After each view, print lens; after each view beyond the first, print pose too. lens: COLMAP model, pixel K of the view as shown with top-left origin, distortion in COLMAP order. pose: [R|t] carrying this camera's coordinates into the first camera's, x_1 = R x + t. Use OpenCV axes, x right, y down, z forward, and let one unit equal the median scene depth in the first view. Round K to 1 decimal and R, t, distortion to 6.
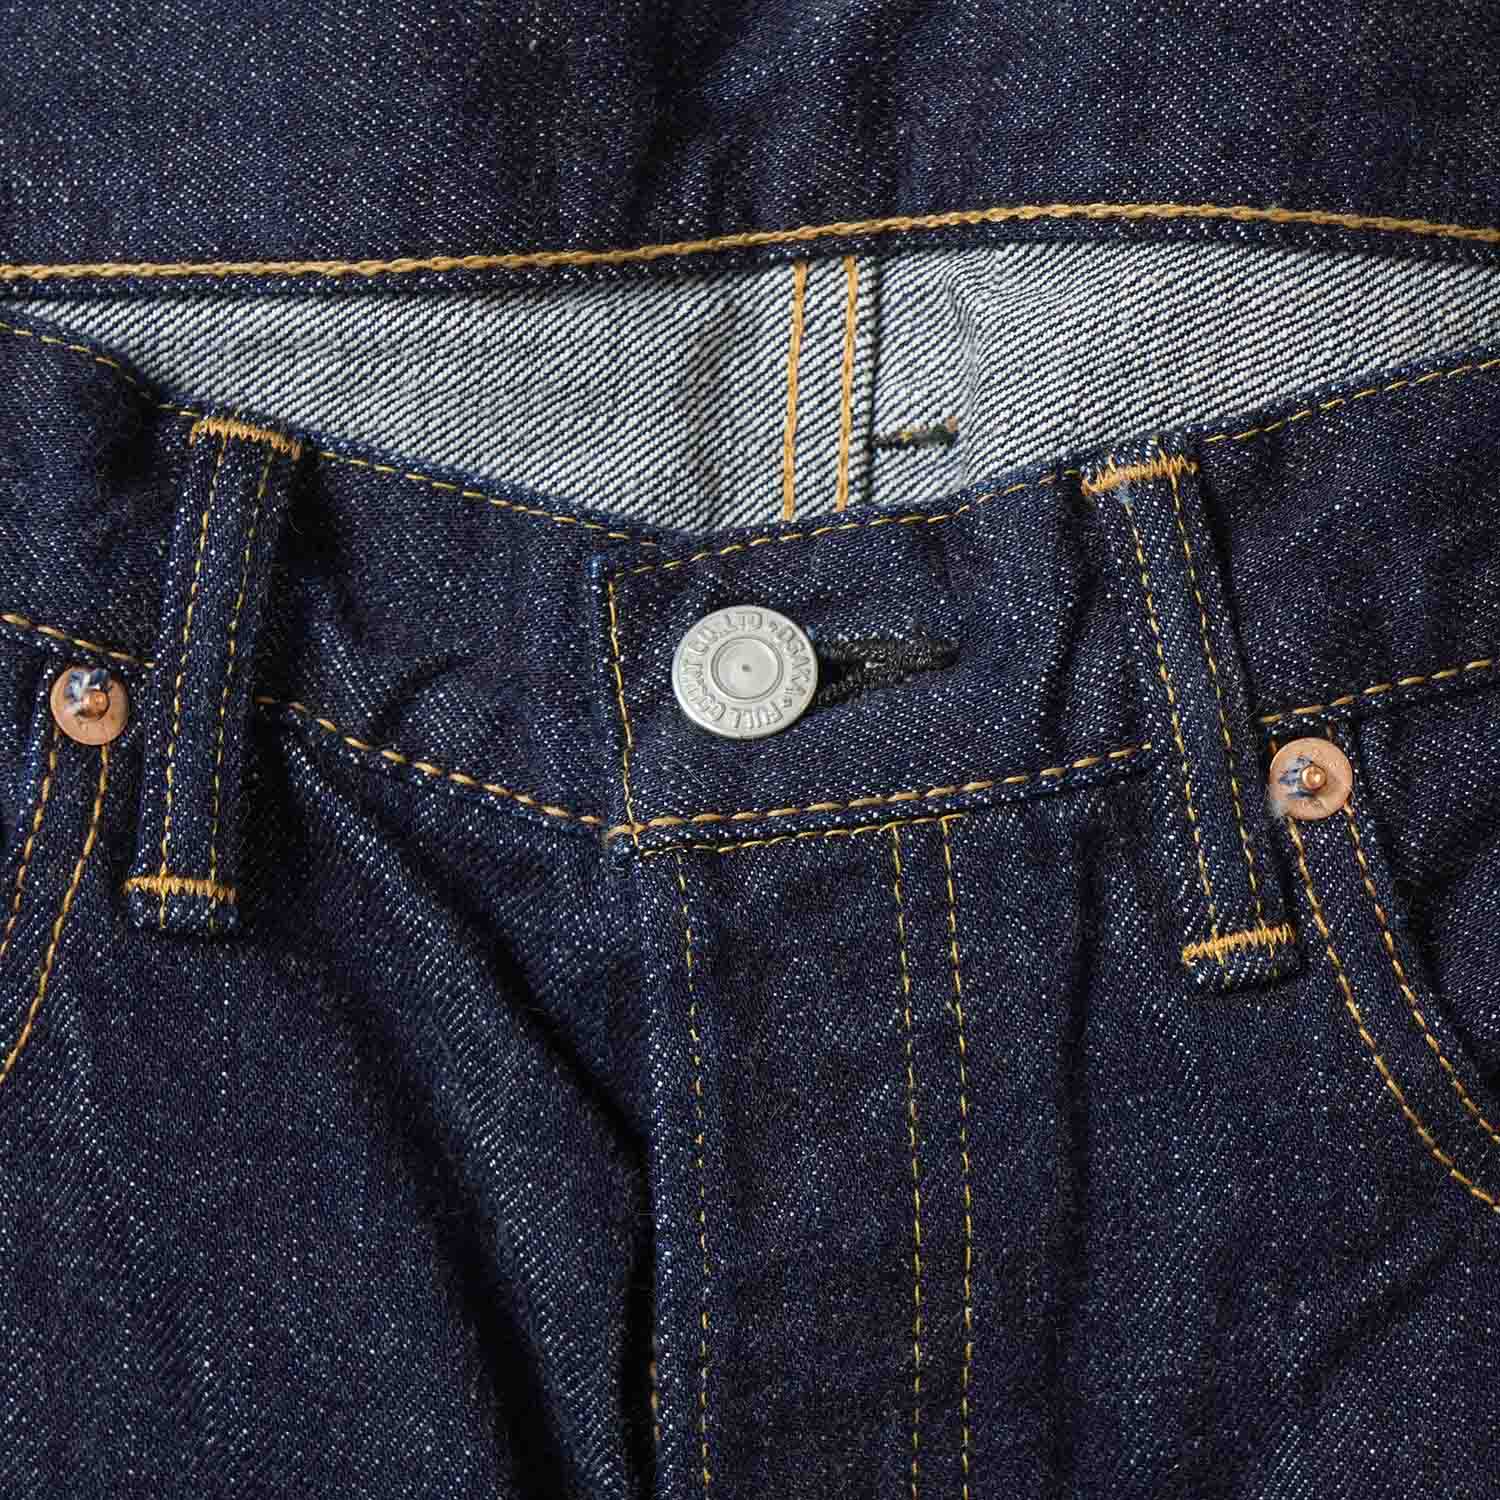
lens RADIAL K [[3753.9, 0, 749.5], [0, 3753.9, 749.1], [0, 0, 1]] dist [-0.270233, 0.000000]
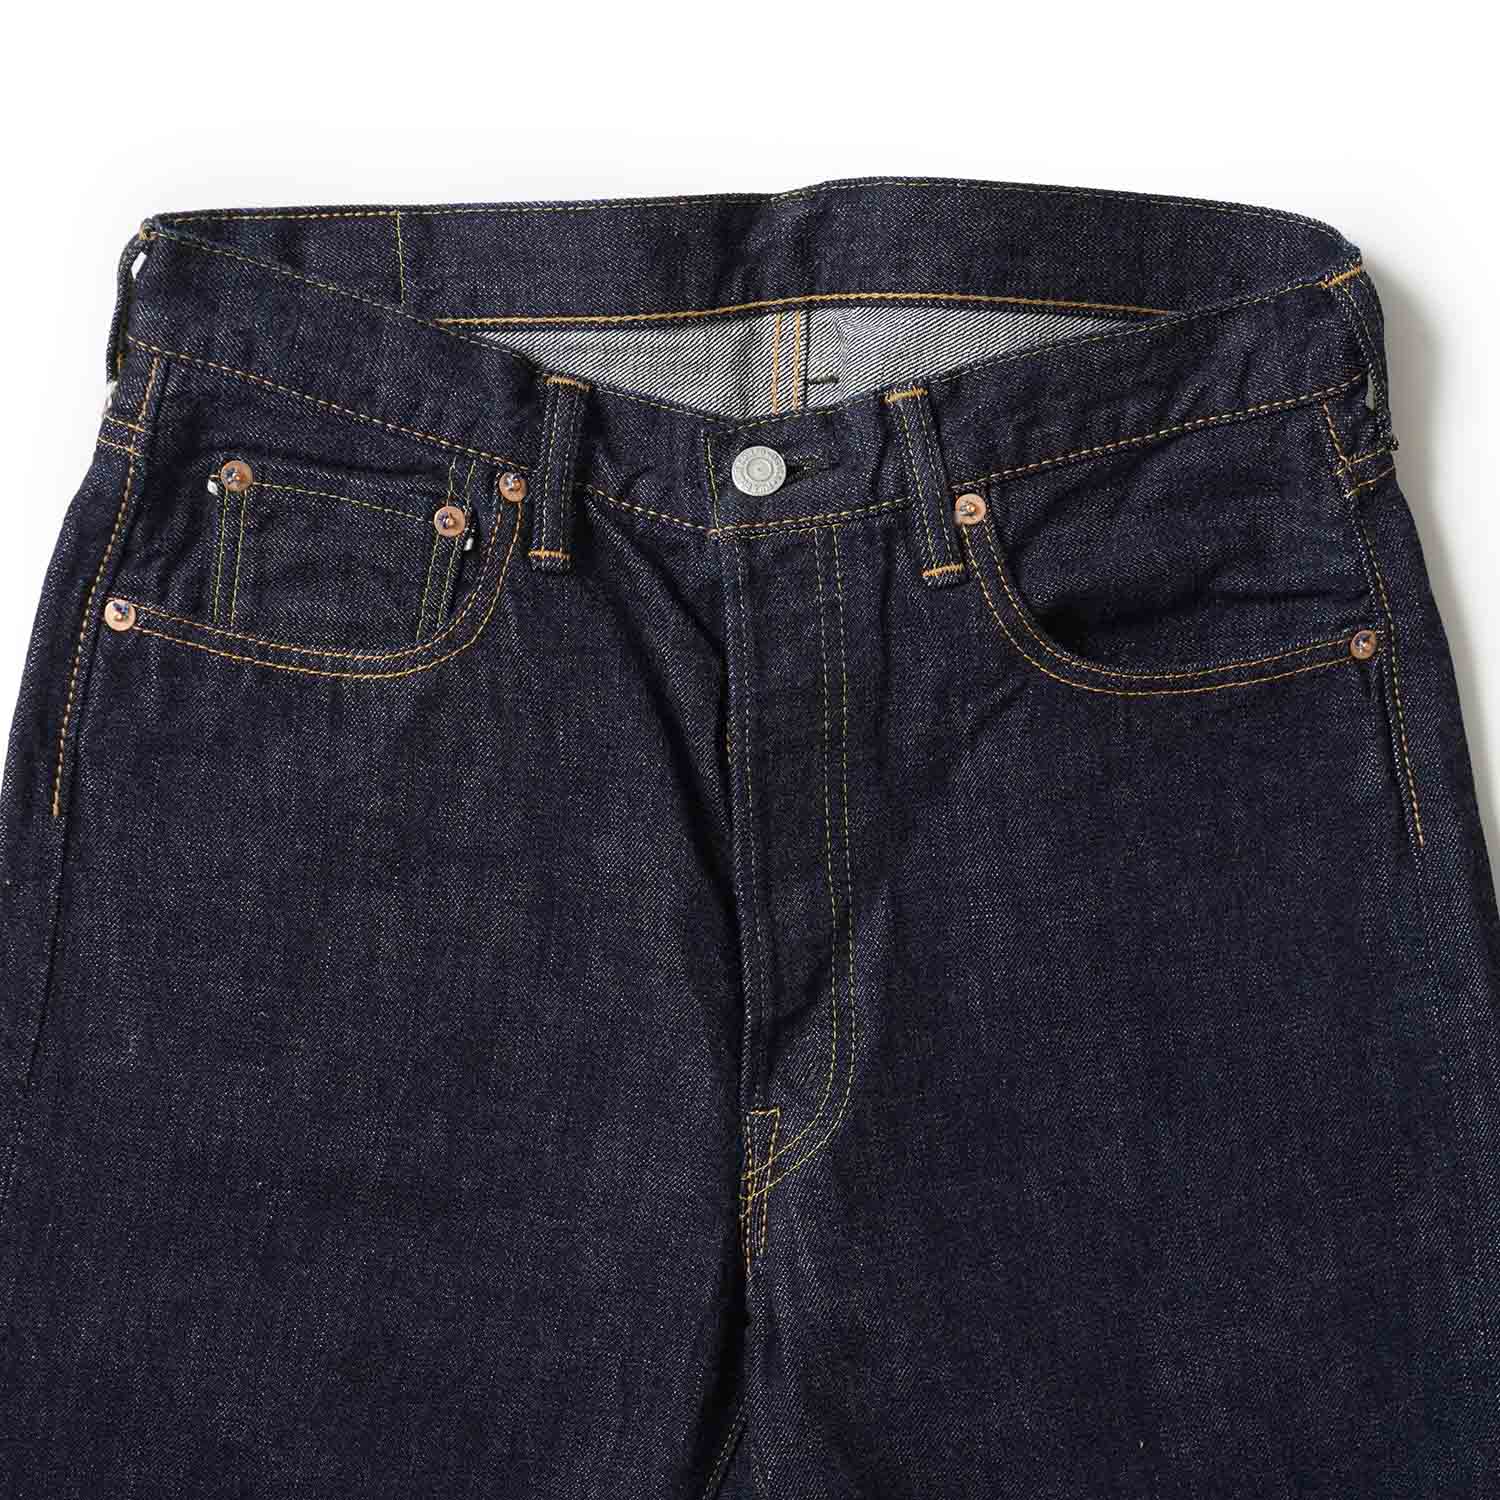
lens RADIAL K [[2687.5, 0, 764.1], [0, 2687.5, 751.4], [0, 0, 1]] dist [-0.016076, 0.000000]
pose [[0.999909, -0.012082, 0.006013, -0.011685], [0.011470, 0.995591, 0.093095, -0.000047], [-0.007112, -0.093017, 0.995639, -0.933218]]
